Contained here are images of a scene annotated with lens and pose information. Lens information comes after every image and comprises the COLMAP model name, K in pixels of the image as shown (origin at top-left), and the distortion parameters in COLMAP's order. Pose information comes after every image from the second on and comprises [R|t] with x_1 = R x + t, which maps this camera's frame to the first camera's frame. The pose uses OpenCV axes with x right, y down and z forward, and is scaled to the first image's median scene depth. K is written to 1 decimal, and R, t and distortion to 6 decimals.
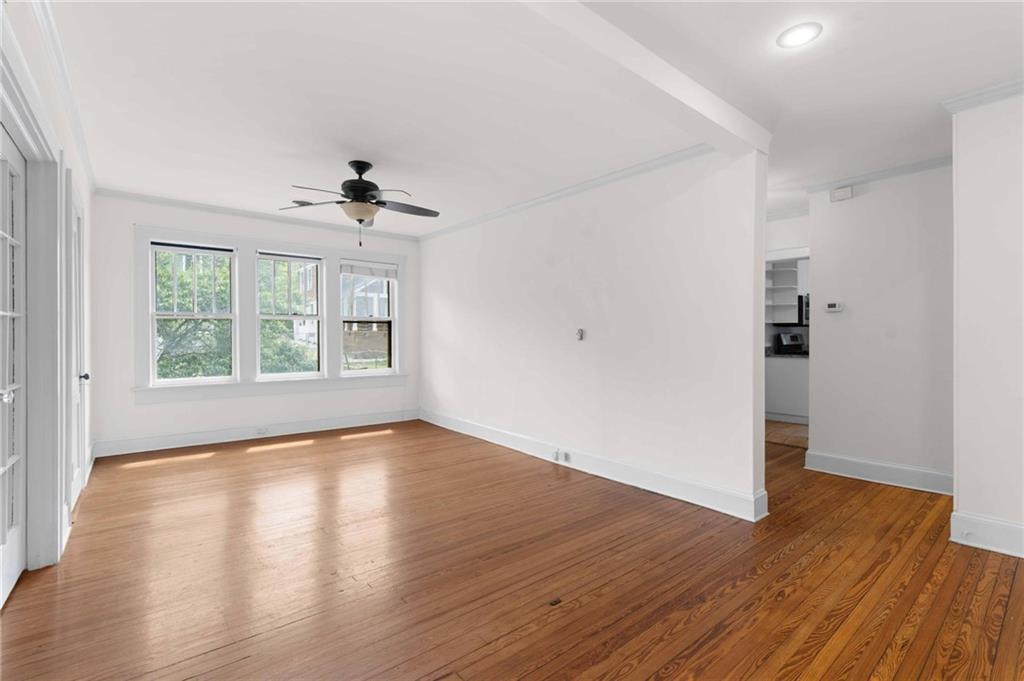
lens RADIAL K [[459.5, 0, 512.0], [0, 459.5, 340.5], [0, 0, 1]] dist [-0.003305, -0.000131]
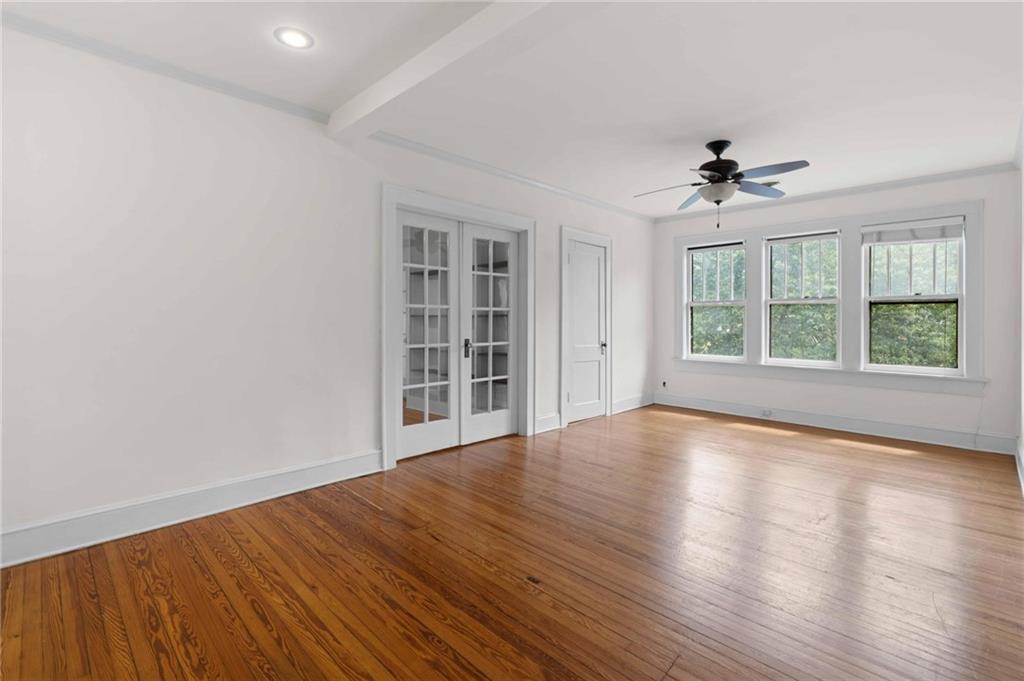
lens RADIAL K [[460.0, 0, 511.9], [0, 460.0, 330.5], [0, 0, 1]] dist [-0.016808, -0.000062]
pose [[0.109015, 0.020433, -0.993830, 0.597290], [-0.012174, 0.999741, 0.019219, -0.000331], [0.993966, 0.010003, 0.109236, 0.460361]]
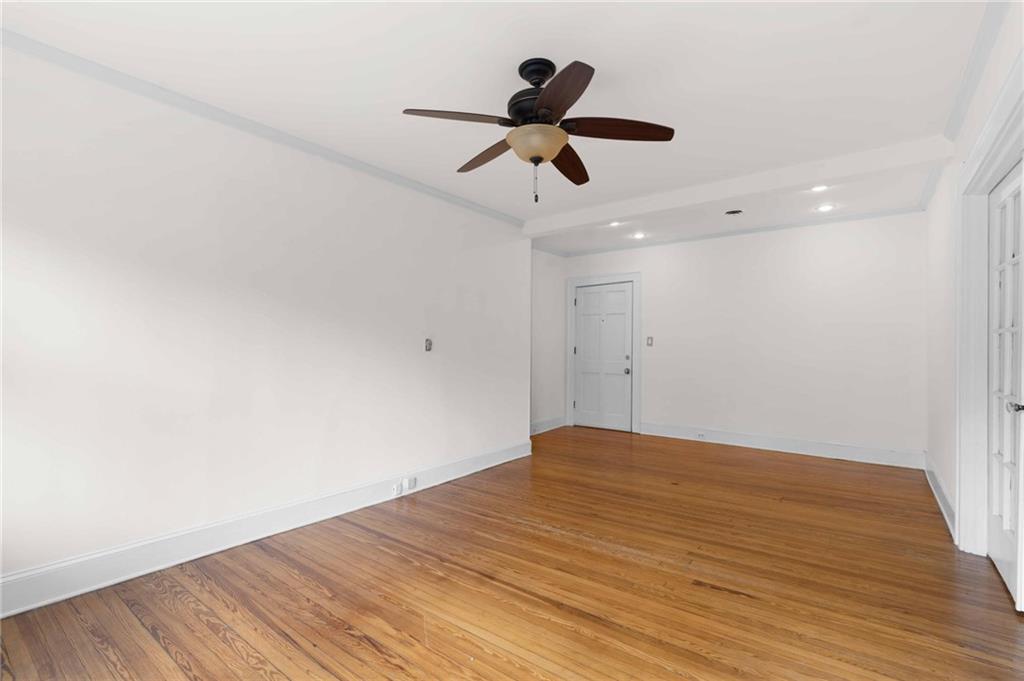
lens RADIAL K [[467.0, 0, 512.0], [0, 467.0, 340.5], [0, 0, 1]] dist [-0.000867, -0.000026]
pose [[-0.231993, 0.008026, 0.972684, -0.929845], [0.005366, 0.999961, -0.006971, -0.015548], [-0.972703, 0.003603, -0.232027, 1.178488]]
